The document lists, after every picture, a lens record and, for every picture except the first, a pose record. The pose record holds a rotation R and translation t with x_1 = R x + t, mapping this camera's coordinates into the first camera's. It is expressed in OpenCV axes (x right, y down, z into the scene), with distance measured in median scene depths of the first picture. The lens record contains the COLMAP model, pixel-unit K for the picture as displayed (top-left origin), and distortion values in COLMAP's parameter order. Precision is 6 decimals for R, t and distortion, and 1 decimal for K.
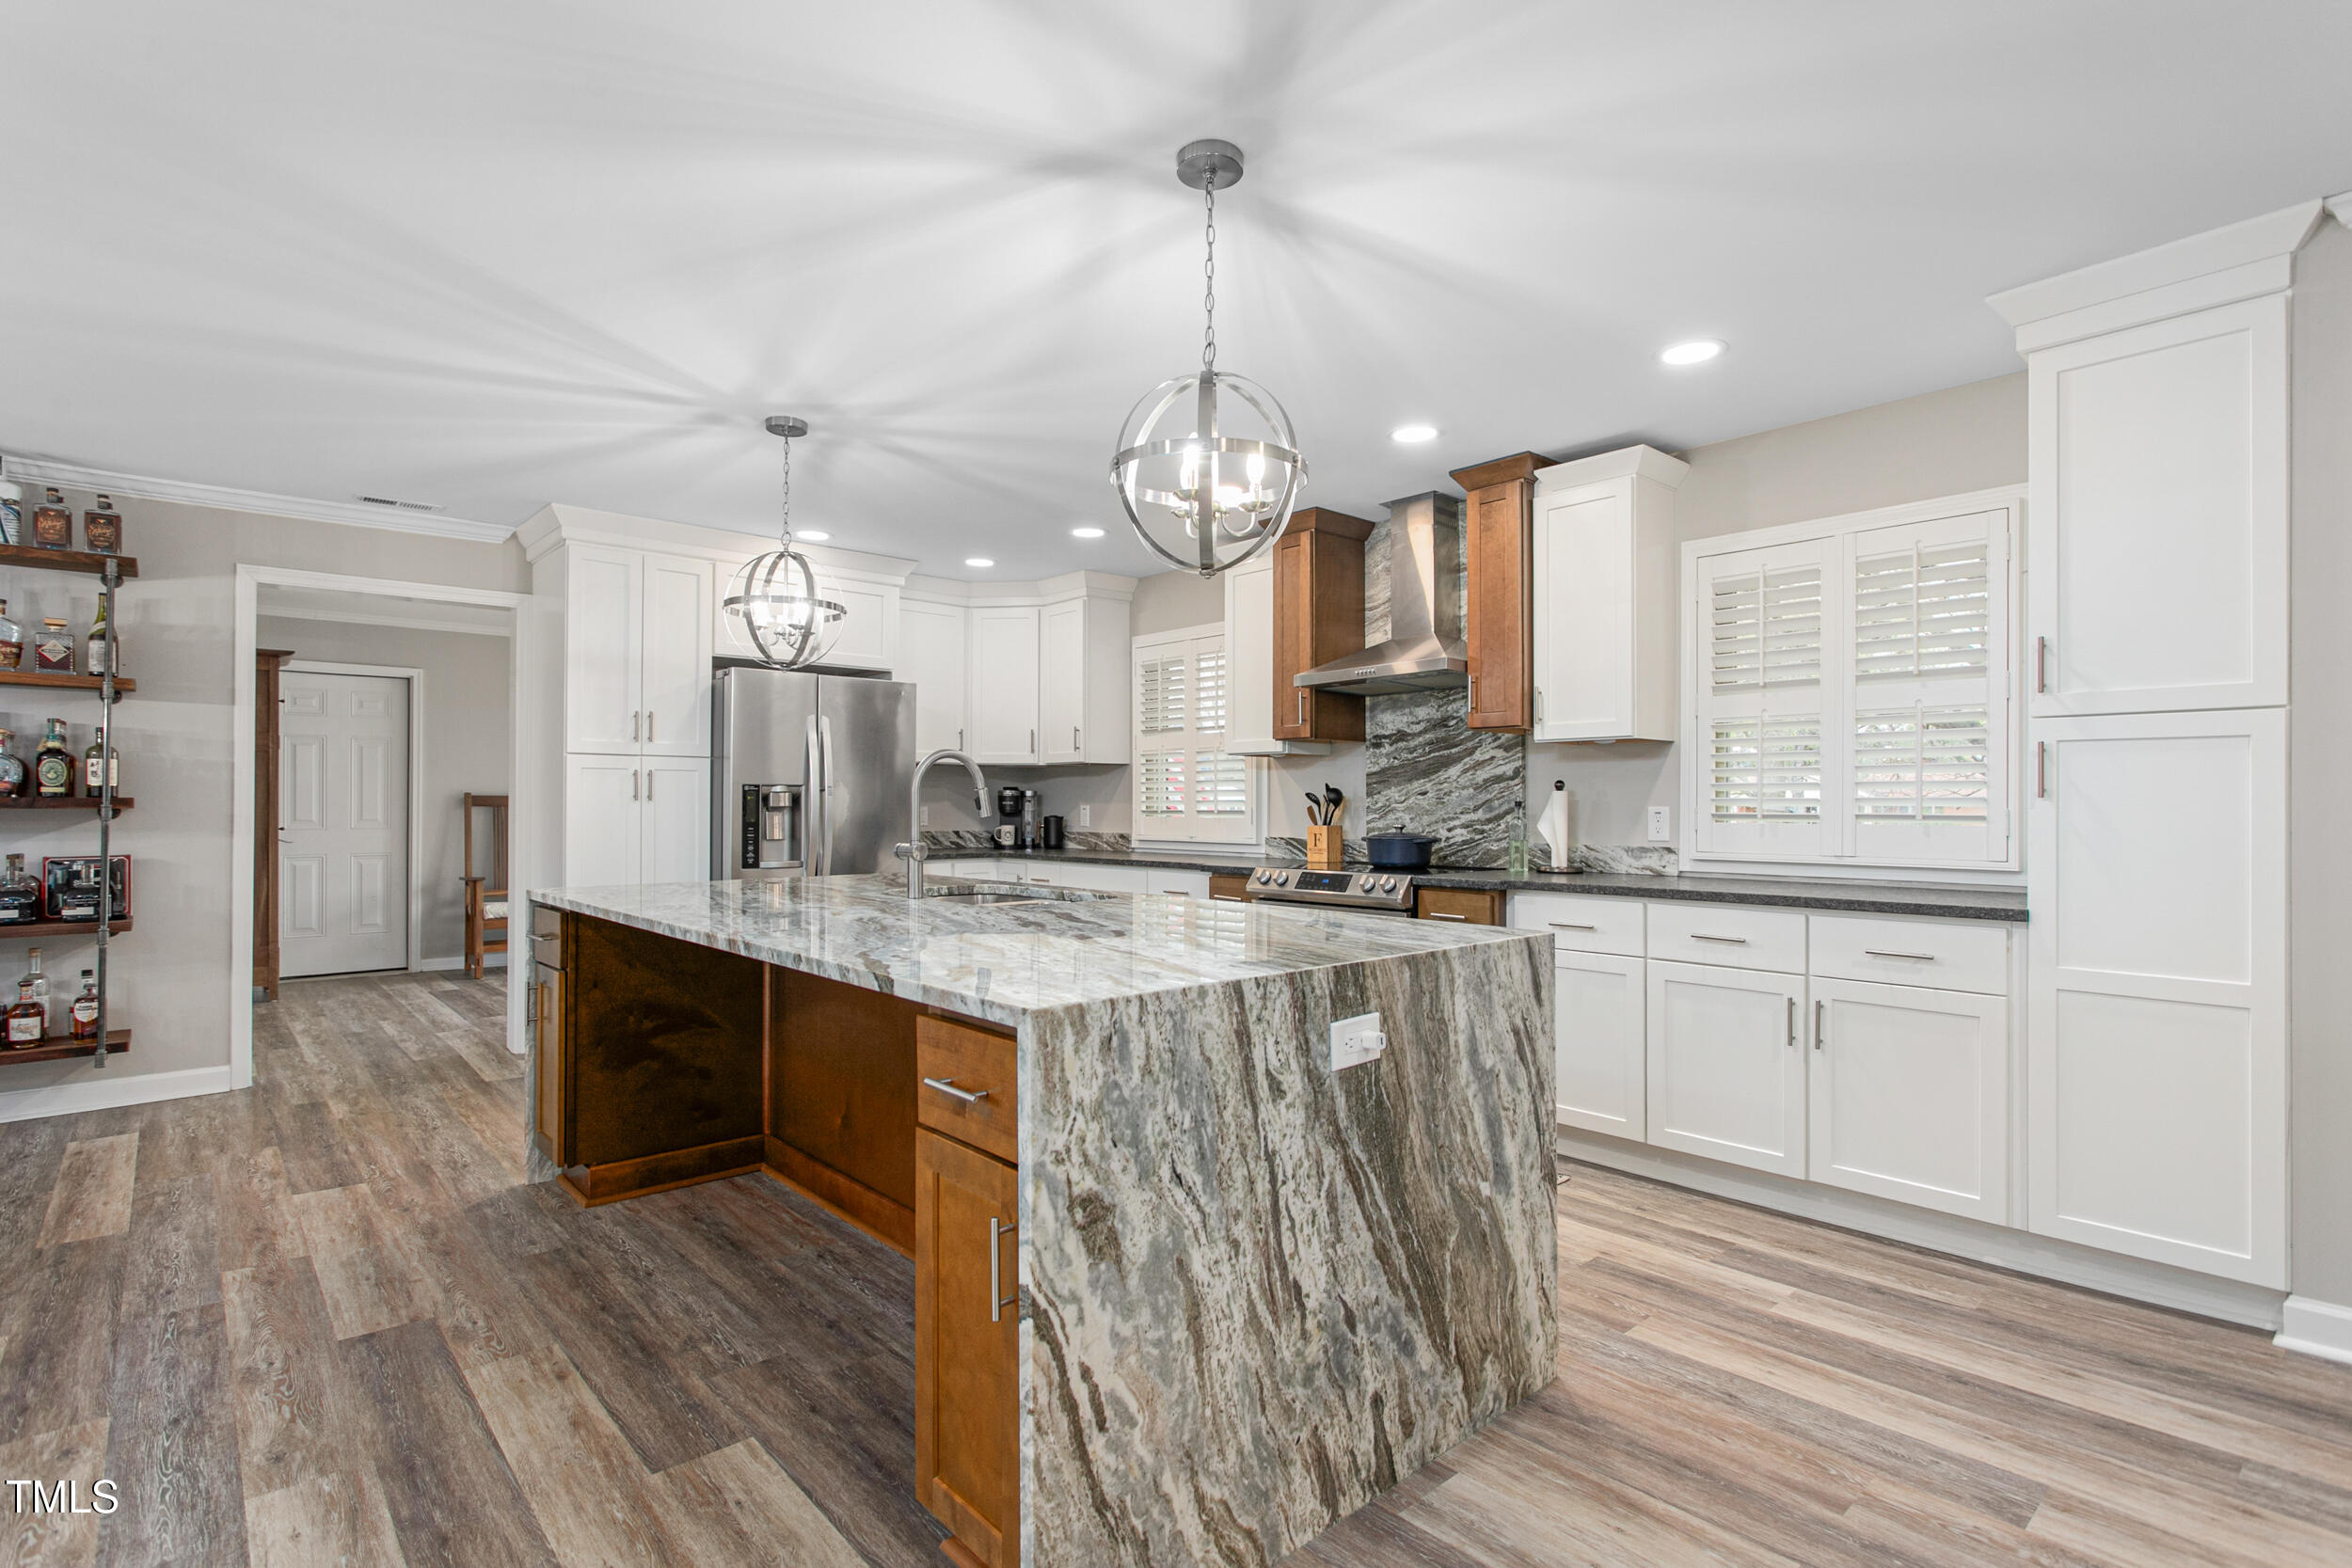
lens RADIAL K [[1125.6, 0, 1157.5], [0, 1125.6, 797.1], [0, 0, 1]] dist [-0.001237, 0.001720]
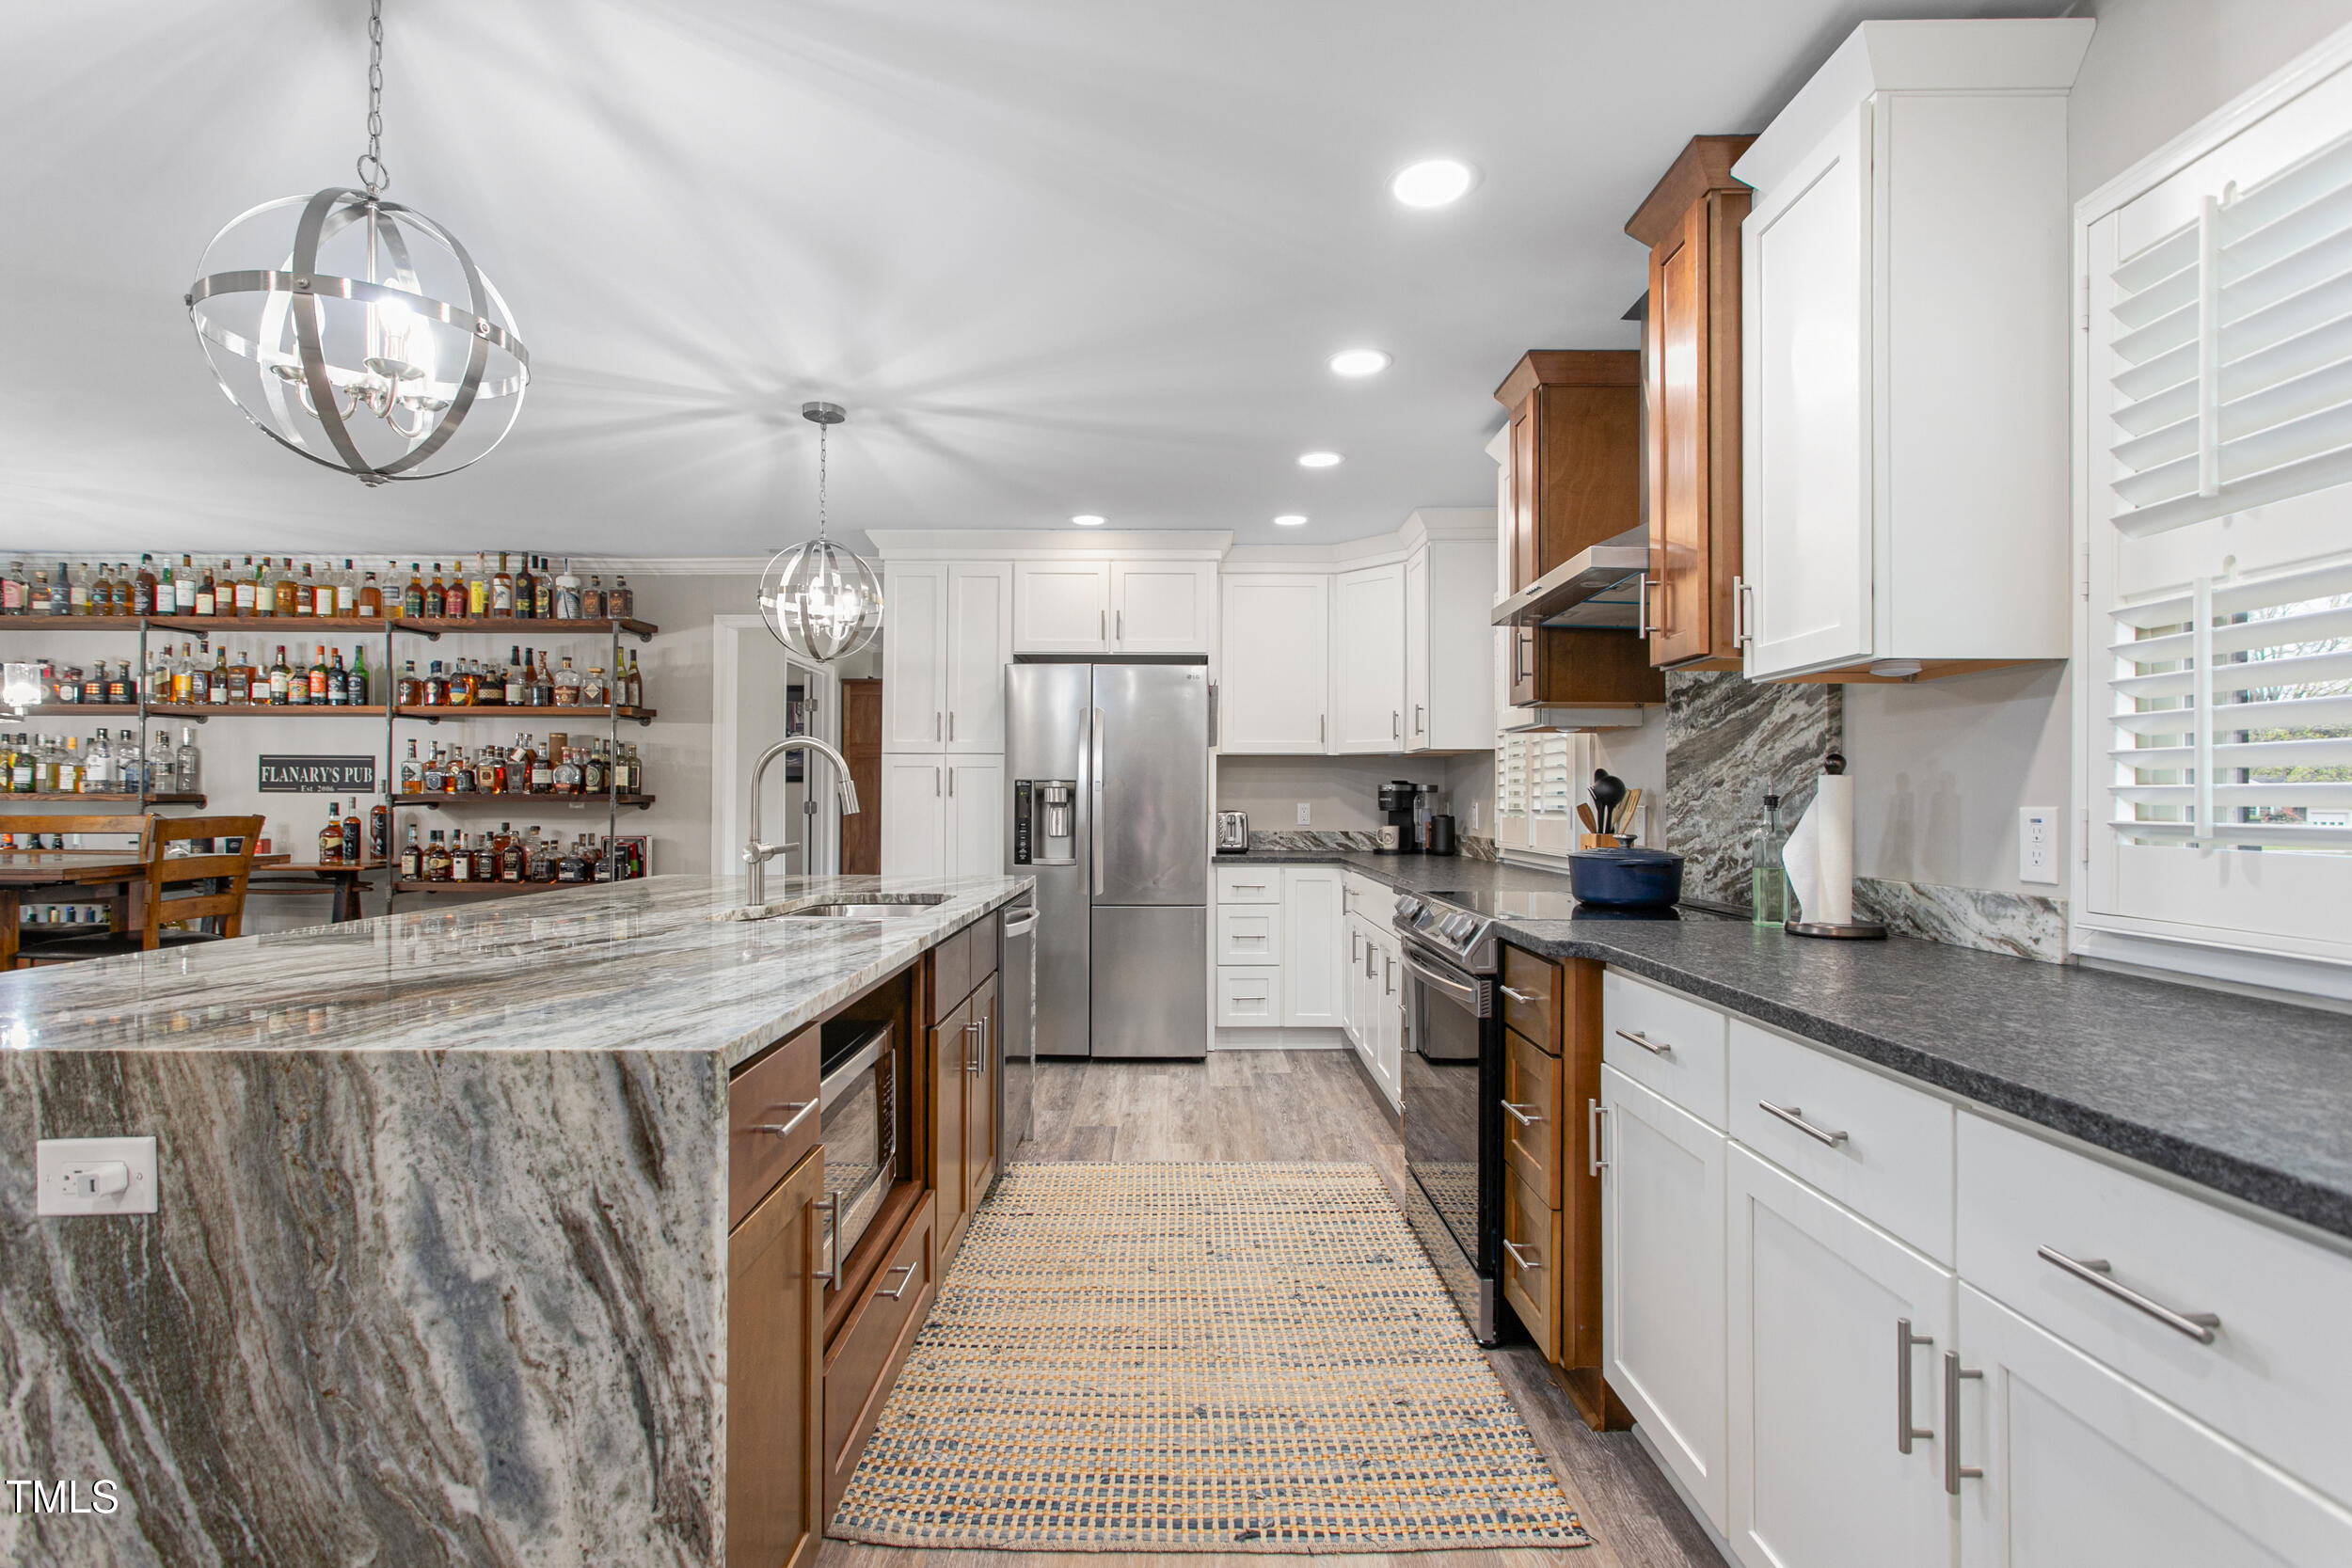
lens RADIAL K [[1125.6, 0, 1146.9], [0, 1125.6, 781.2], [0, 0, 1]] dist [-0.001237, 0.001720]
pose [[0.746378, -0.010742, -0.665436, 0.643806], [0.003349, 0.999918, -0.012386, 0.003398], [0.665514, 0.007016, 0.746352, 0.570787]]
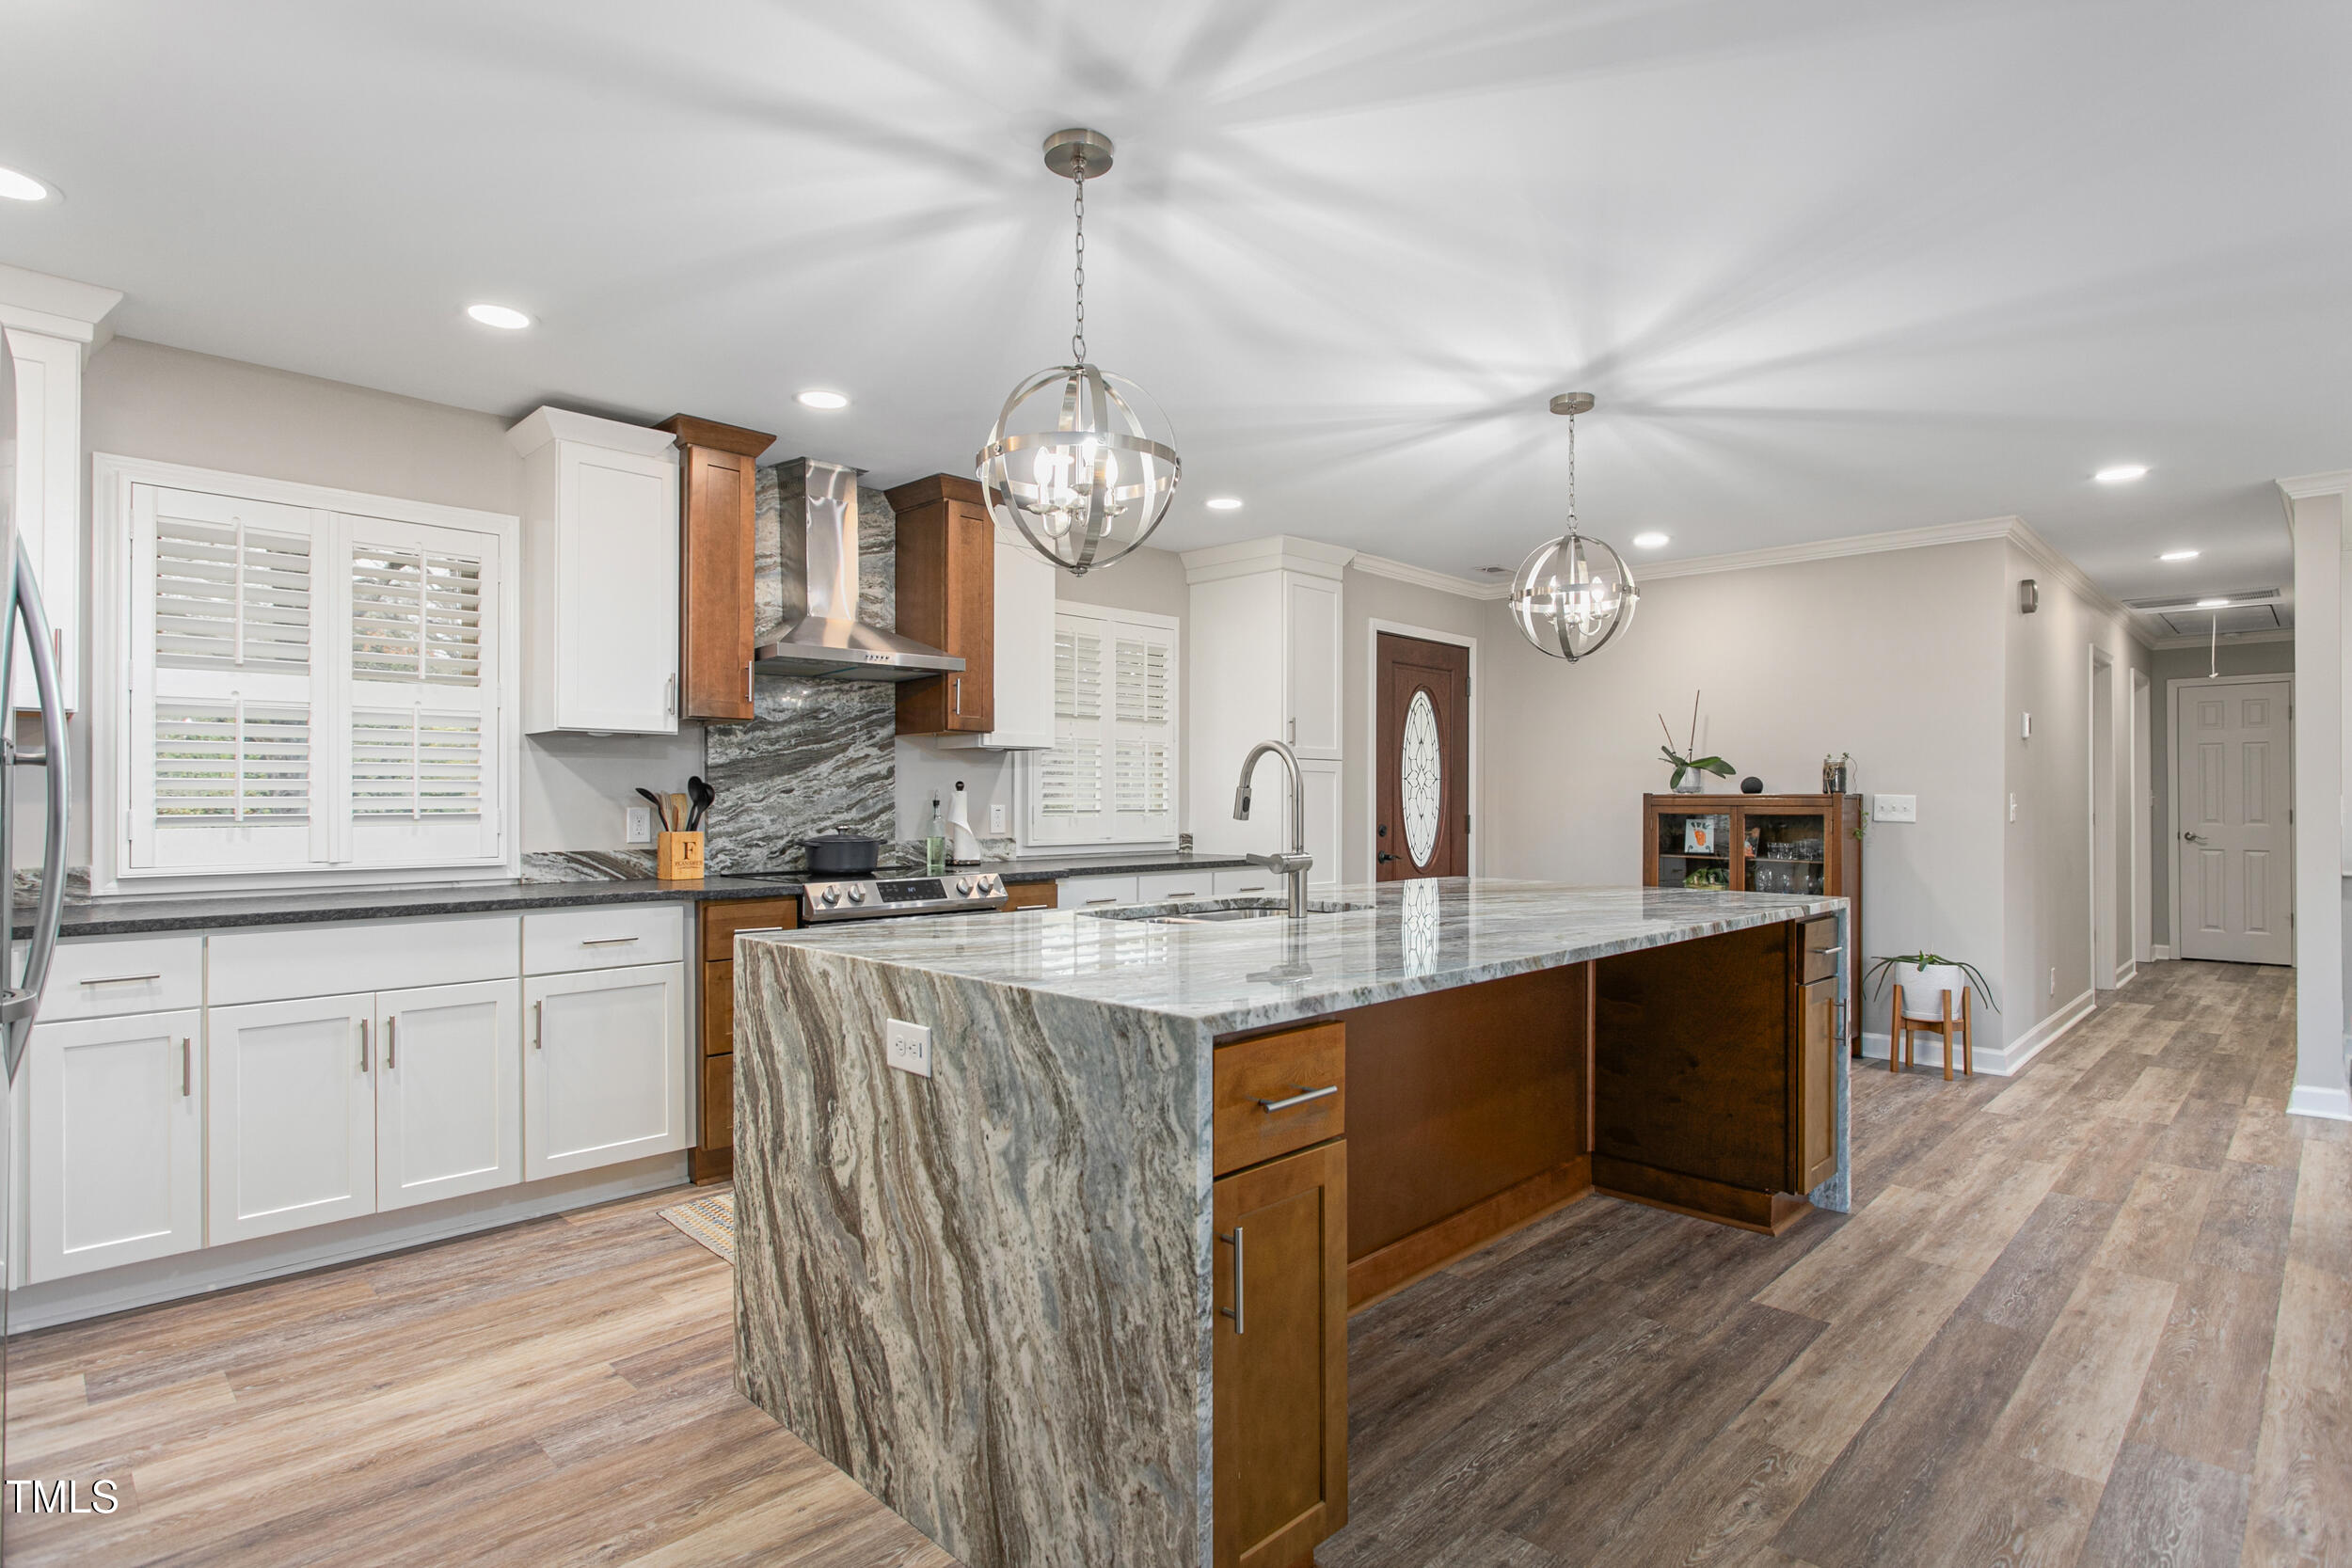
lens RADIAL K [[1226.3, 0, 1172.6], [0, 1226.3, 791.0], [0, 0, 1]] dist [-0.001996, 0.006853]
pose [[-0.081774, 0.006996, 0.996626, -1.186368], [-0.007220, 0.999945, -0.007611, 0.002969], [-0.996625, -0.007818, -0.081719, 1.237190]]
